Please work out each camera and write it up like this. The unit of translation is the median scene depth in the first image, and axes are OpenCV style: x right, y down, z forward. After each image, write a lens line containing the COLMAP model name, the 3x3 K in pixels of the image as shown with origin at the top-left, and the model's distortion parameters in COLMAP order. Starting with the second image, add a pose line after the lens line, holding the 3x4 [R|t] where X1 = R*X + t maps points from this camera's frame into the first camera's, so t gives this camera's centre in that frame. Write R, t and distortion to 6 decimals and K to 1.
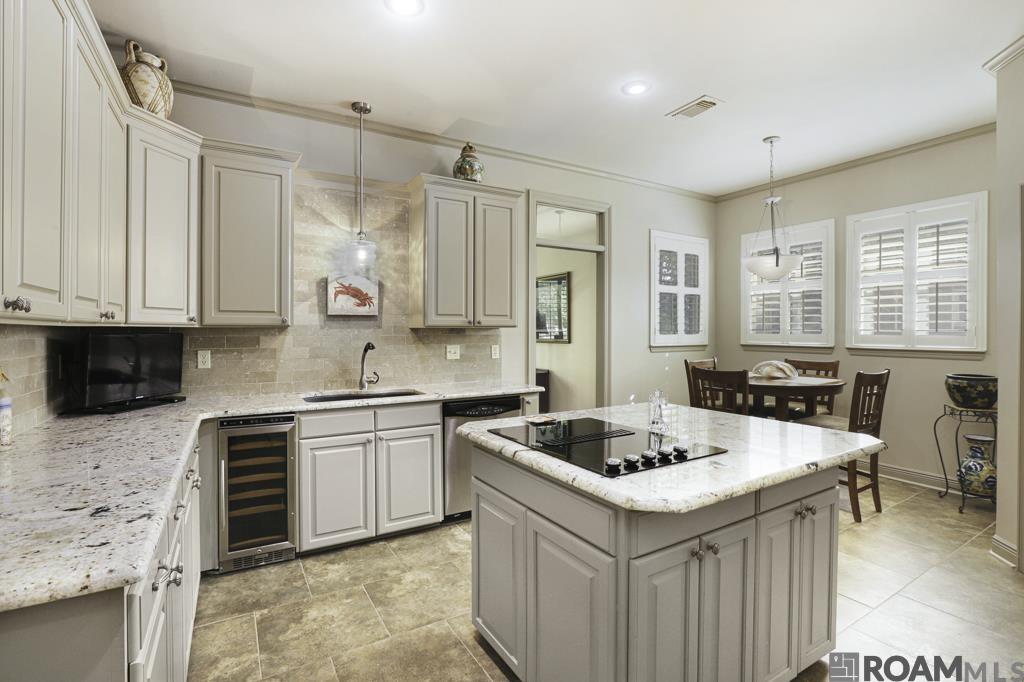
lens RADIAL K [[468.8, 0, 510.3], [0, 468.8, 333.1], [0, 0, 1]] dist [-0.056970, 0.023882]
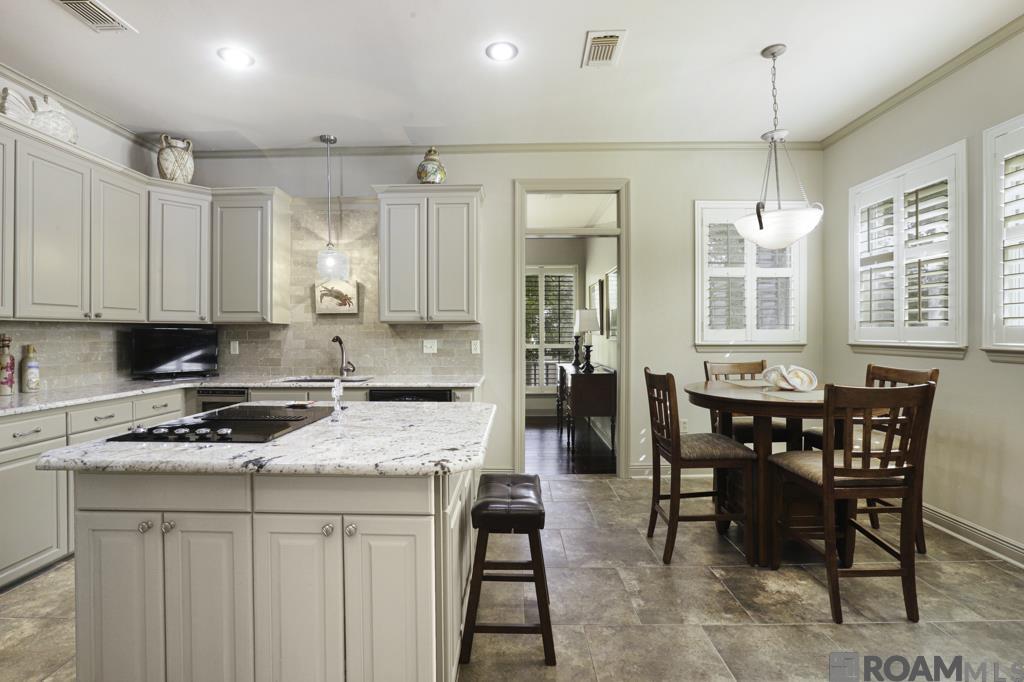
lens RADIAL K [[468.8, 0, 510.3], [0, 468.8, 333.1], [0, 0, 1]] dist [-0.056970, 0.023882]
pose [[0.855765, -0.003415, -0.517354, 0.640505], [0.000671, 0.999985, -0.005492, 0.018204], [0.517365, 0.004353, 0.855754, 0.206569]]
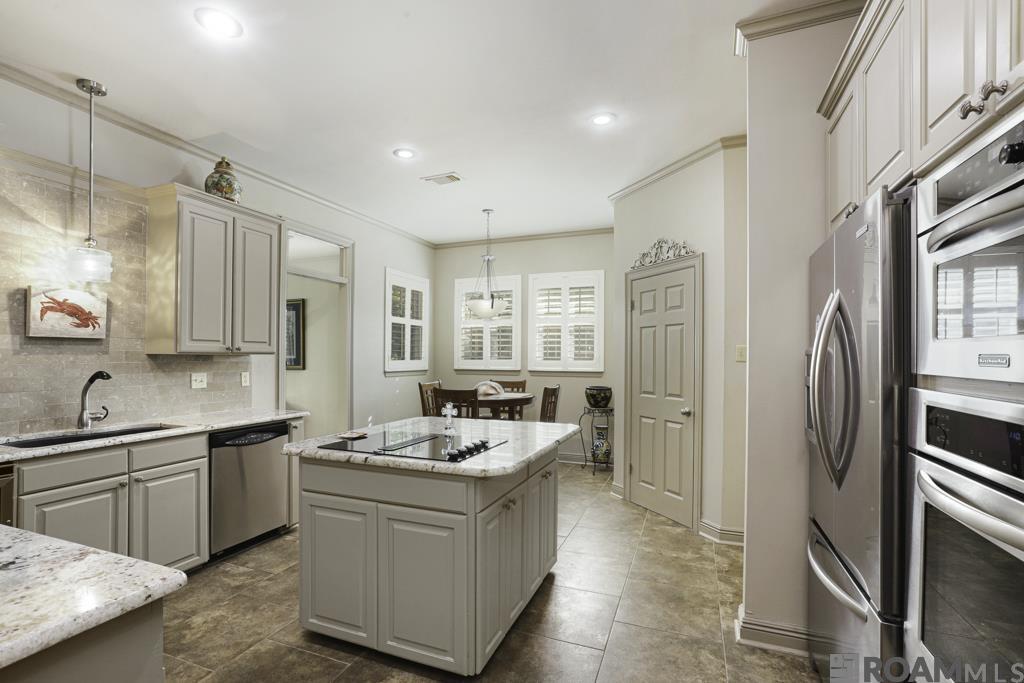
lens RADIAL K [[465.8, 0, 507.8], [0, 465.8, 355.0], [0, 0, 1]] dist [-0.051466, 0.025233]
pose [[0.795945, 0.005751, 0.605342, -0.201650], [-0.000895, 0.999965, -0.008323, -0.002729], [-0.605368, 0.006083, 0.795922, -0.088502]]
